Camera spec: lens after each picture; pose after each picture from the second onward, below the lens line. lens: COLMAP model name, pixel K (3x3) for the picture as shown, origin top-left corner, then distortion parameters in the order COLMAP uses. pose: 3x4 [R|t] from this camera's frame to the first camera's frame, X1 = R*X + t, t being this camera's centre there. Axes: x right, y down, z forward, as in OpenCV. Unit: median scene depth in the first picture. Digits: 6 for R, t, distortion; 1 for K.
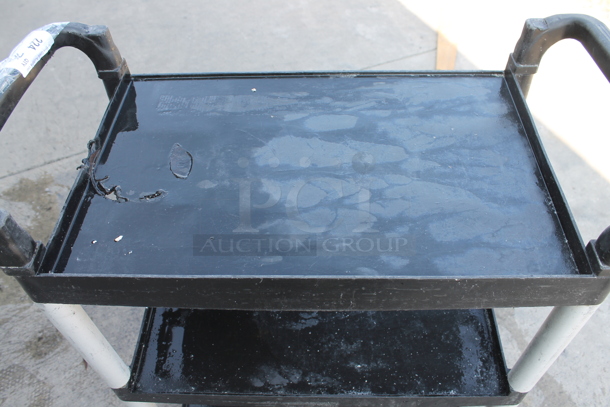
lens RADIAL K [[518.5, 0, 305.0], [0, 518.5, 203.5], [0, 0, 1]] dist [-0.145395, 0.099423]
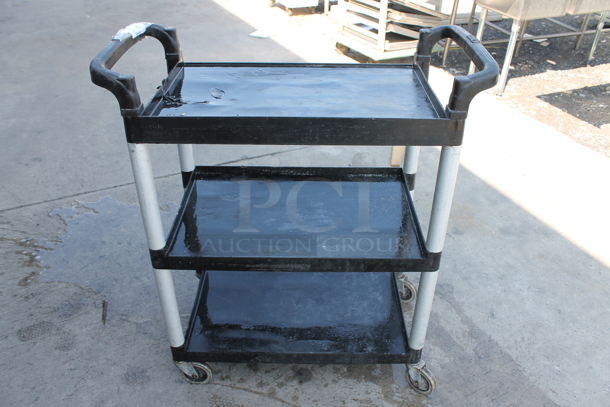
lens RADIAL K [[525.6, 0, 301.3], [0, 525.6, 217.3], [0, 0, 1]] dist [-0.104864, 0.000152]
pose [[0.999204, 0.026213, 0.030059, -0.003541], [-0.017441, 0.964977, -0.261753, 0.314711], [-0.035867, 0.261021, 0.964667, -0.229243]]
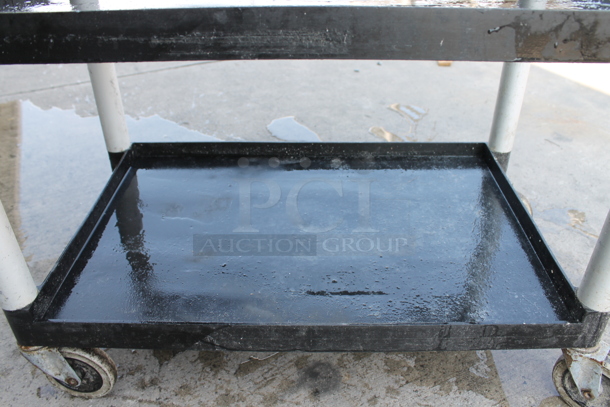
lens RADIAL K [[518.8, 0, 305.0], [0, 518.8, 203.5], [0, 0, 1]] dist [-0.076837, 0.008097]
pose [[0.999445, 0.020381, 0.026352, 0.008169], [-0.012340, 0.961241, -0.275433, 0.322545], [-0.030944, 0.274955, 0.960959, 0.287431]]
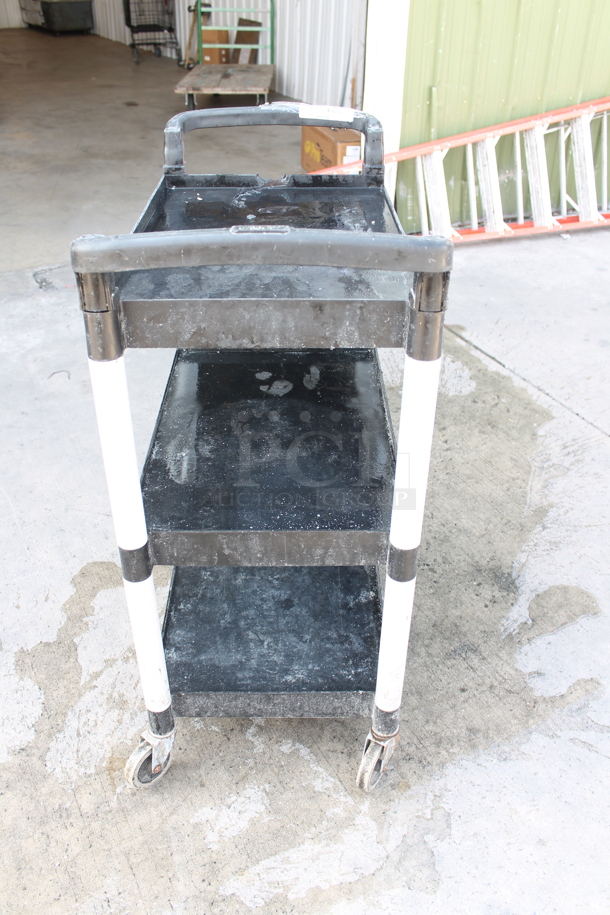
lens RADIAL K [[788.5, 0, 305.0], [0, 788.5, 457.5], [0, 0, 1]] dist [-0.104864, 0.000152]
pose [[0.031151, 0.573463, -0.818639, 0.675711], [-0.766672, 0.539199, 0.348539, -0.190234], [0.641283, 0.616770, 0.456454, 0.234864]]
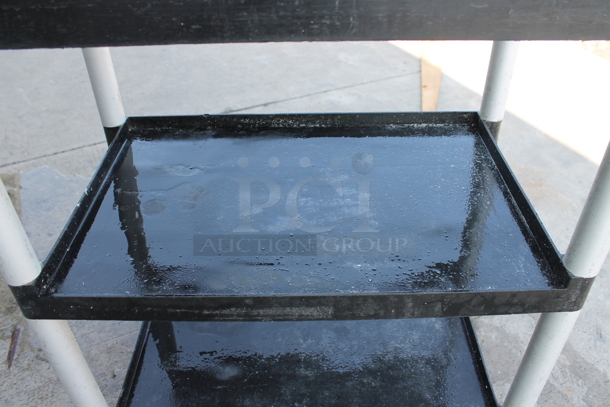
lens RADIAL K [[518.5, 0, 305.0], [0, 518.5, 203.5], [0, 0, 1]] dist [-0.145395, 0.099423]
pose [[0.999323, -0.000076, 0.036794, 0.000527], [0.007821, 0.977585, -0.210396, 0.192722], [-0.035954, 0.210541, 0.976924, 0.130936]]
